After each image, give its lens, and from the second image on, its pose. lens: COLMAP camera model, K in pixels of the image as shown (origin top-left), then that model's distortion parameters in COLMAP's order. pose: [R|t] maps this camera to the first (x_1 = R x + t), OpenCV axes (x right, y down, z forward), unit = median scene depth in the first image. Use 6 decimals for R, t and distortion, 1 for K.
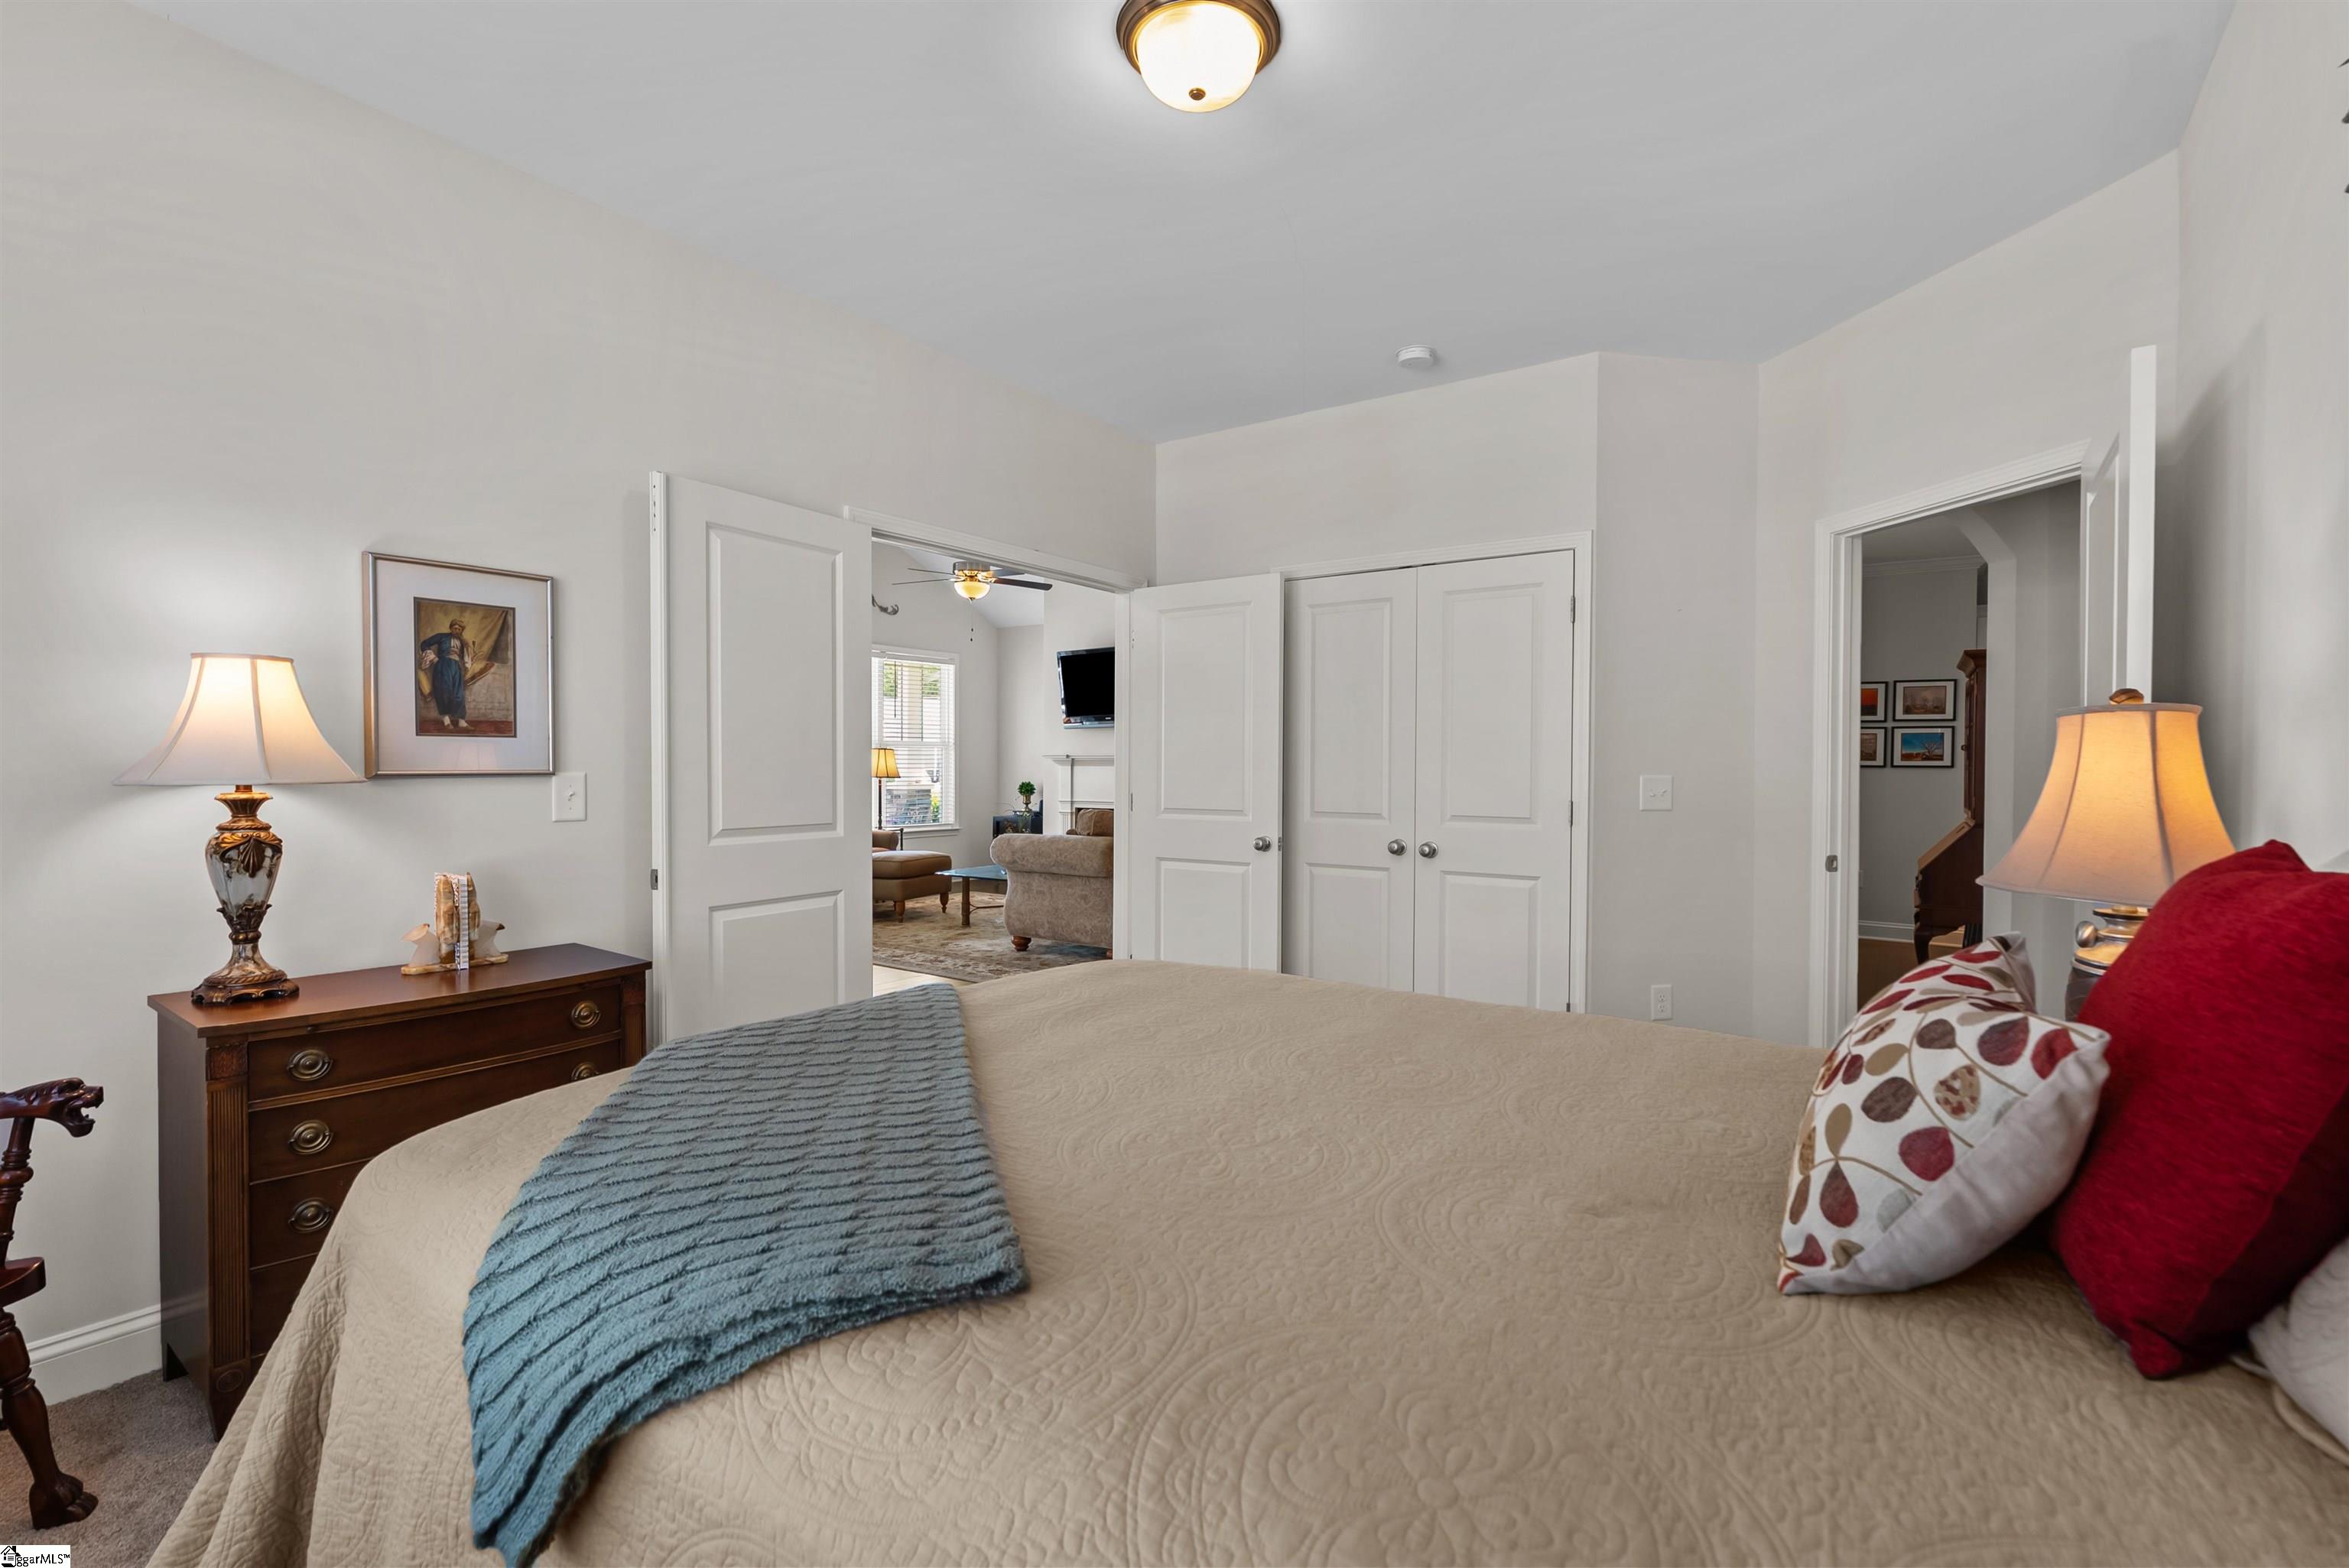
lens RADIAL K [[1062.2, 0, 1174.5], [0, 1062.2, 784.0], [0, 0, 1]] dist [0.000826, 0.000102]
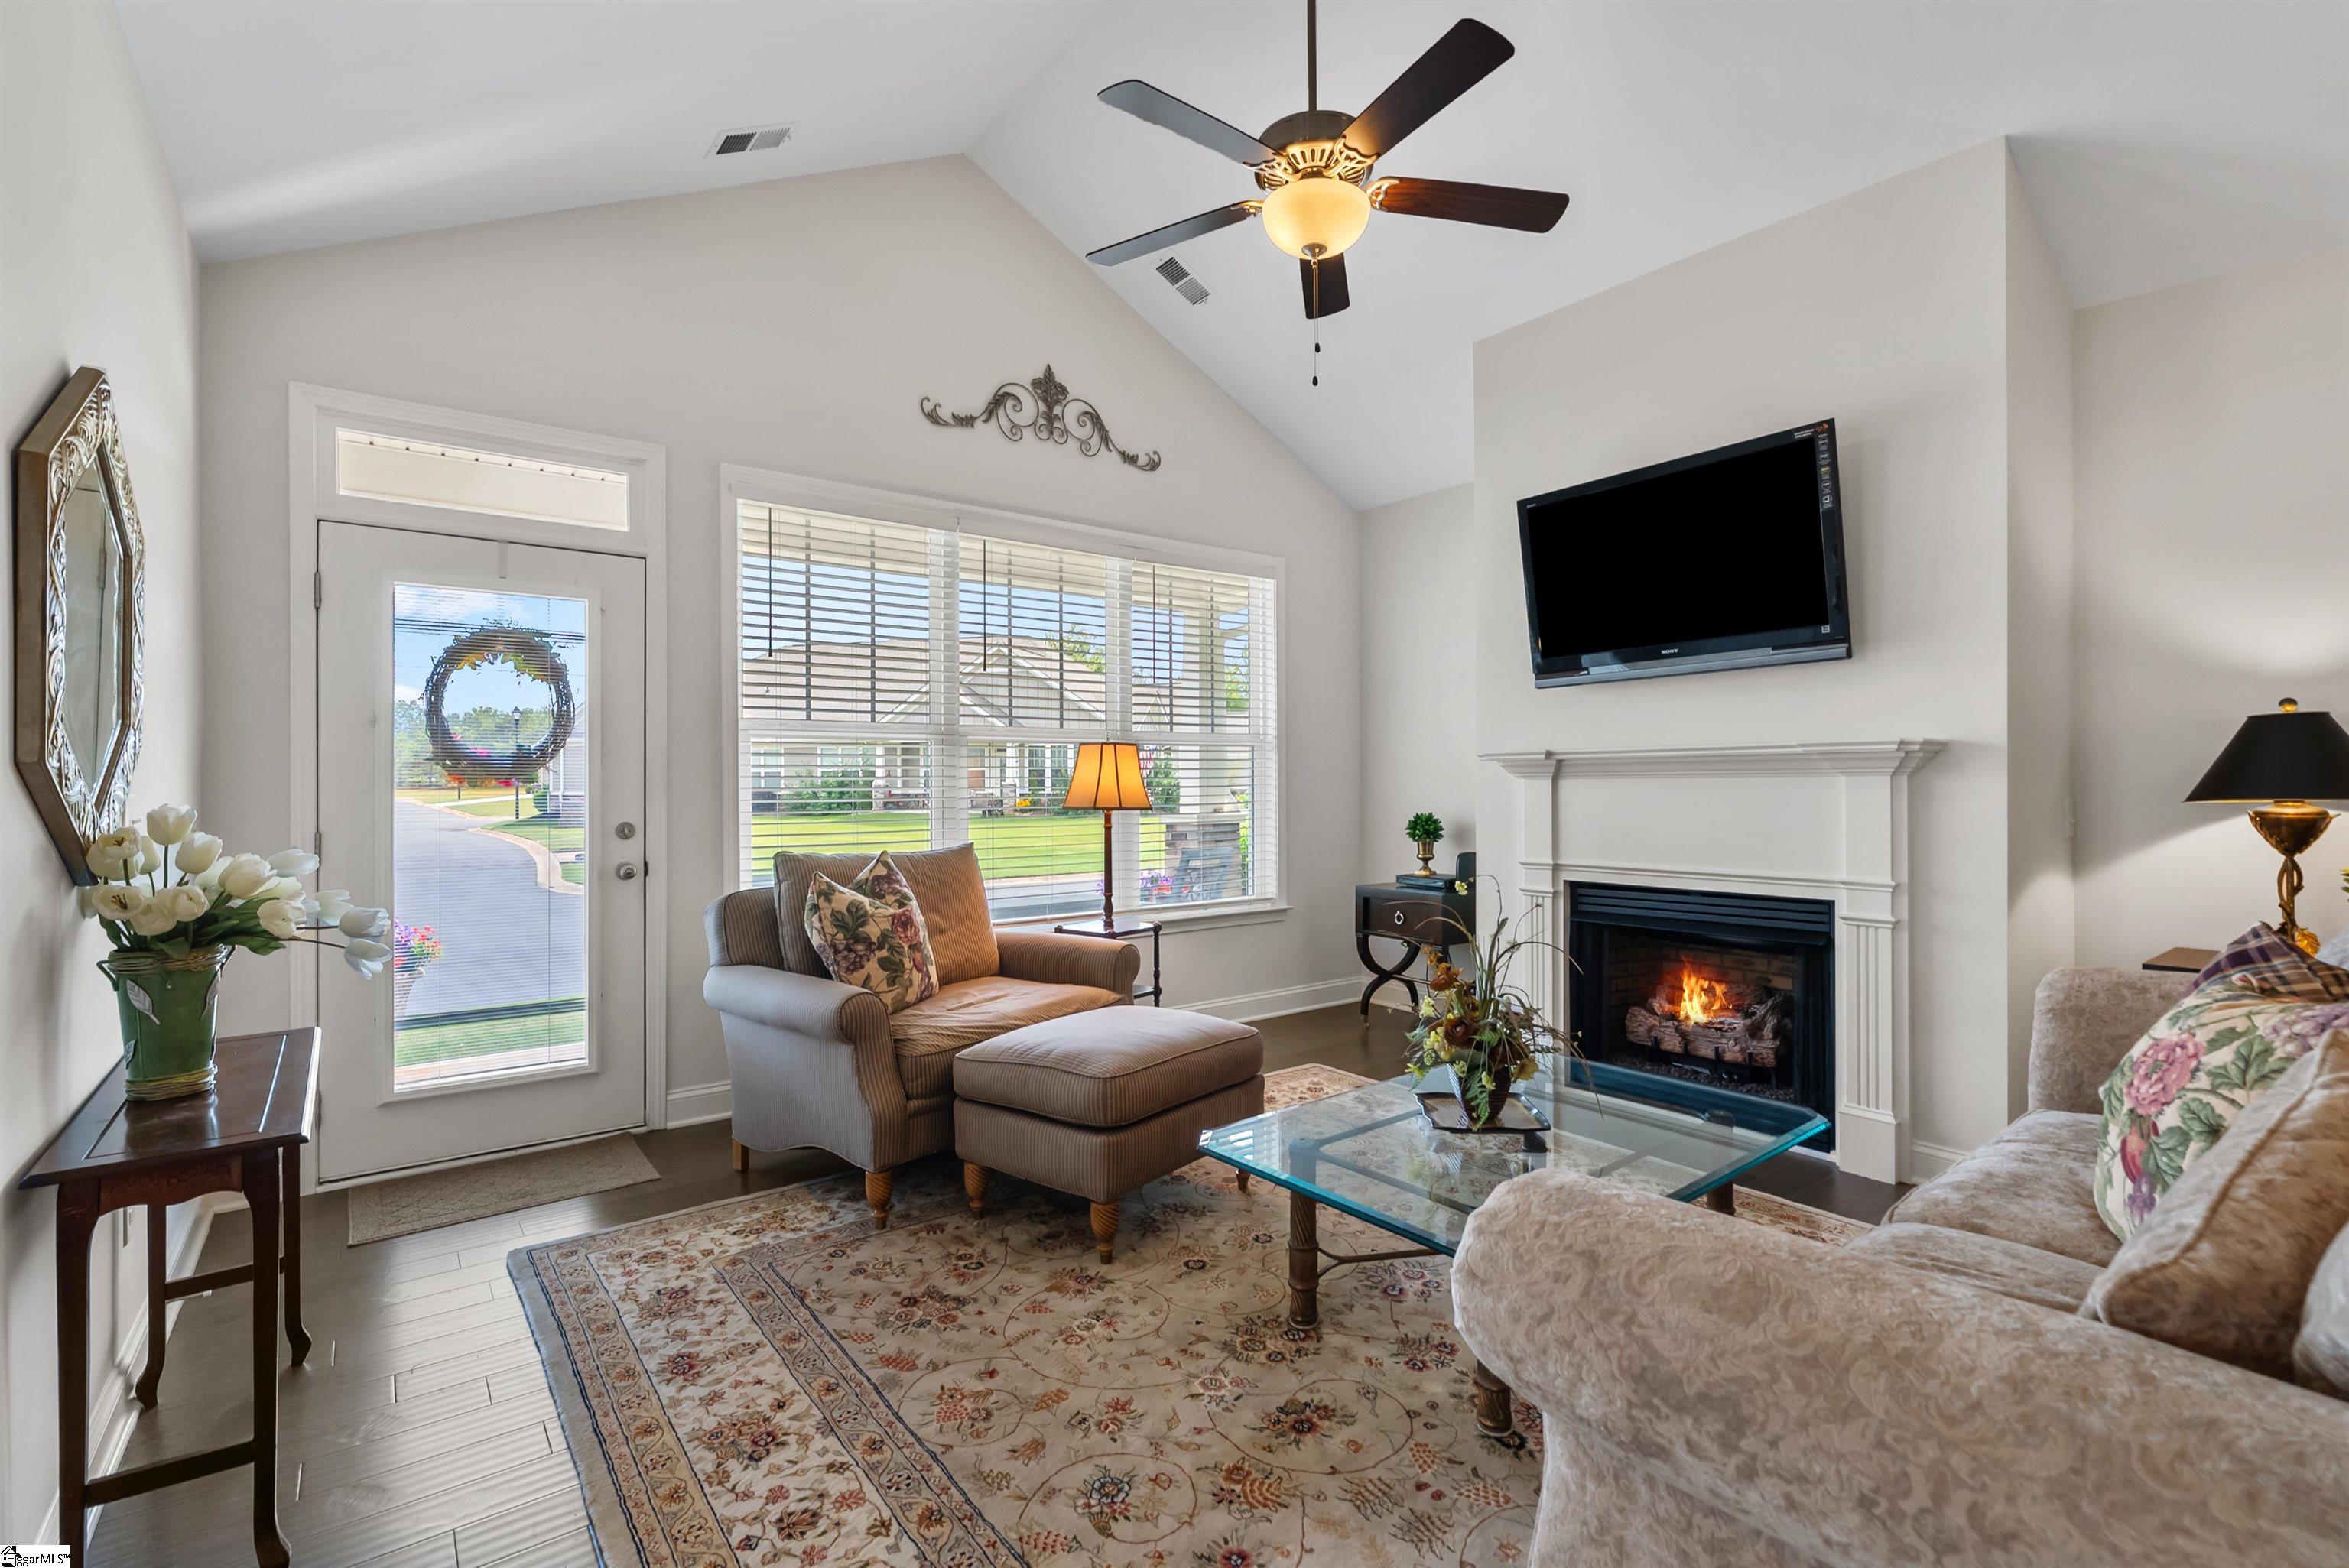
lens RADIAL K [[1062.2, 0, 1174.5], [0, 1062.2, 784.0], [0, 0, 1]] dist [0.000826, 0.000102]
pose [[0.952103, -0.007859, -0.305677, -0.106710], [0.002894, 0.999856, -0.016693, -0.008220], [0.305764, 0.015009, 0.951989, 0.543770]]
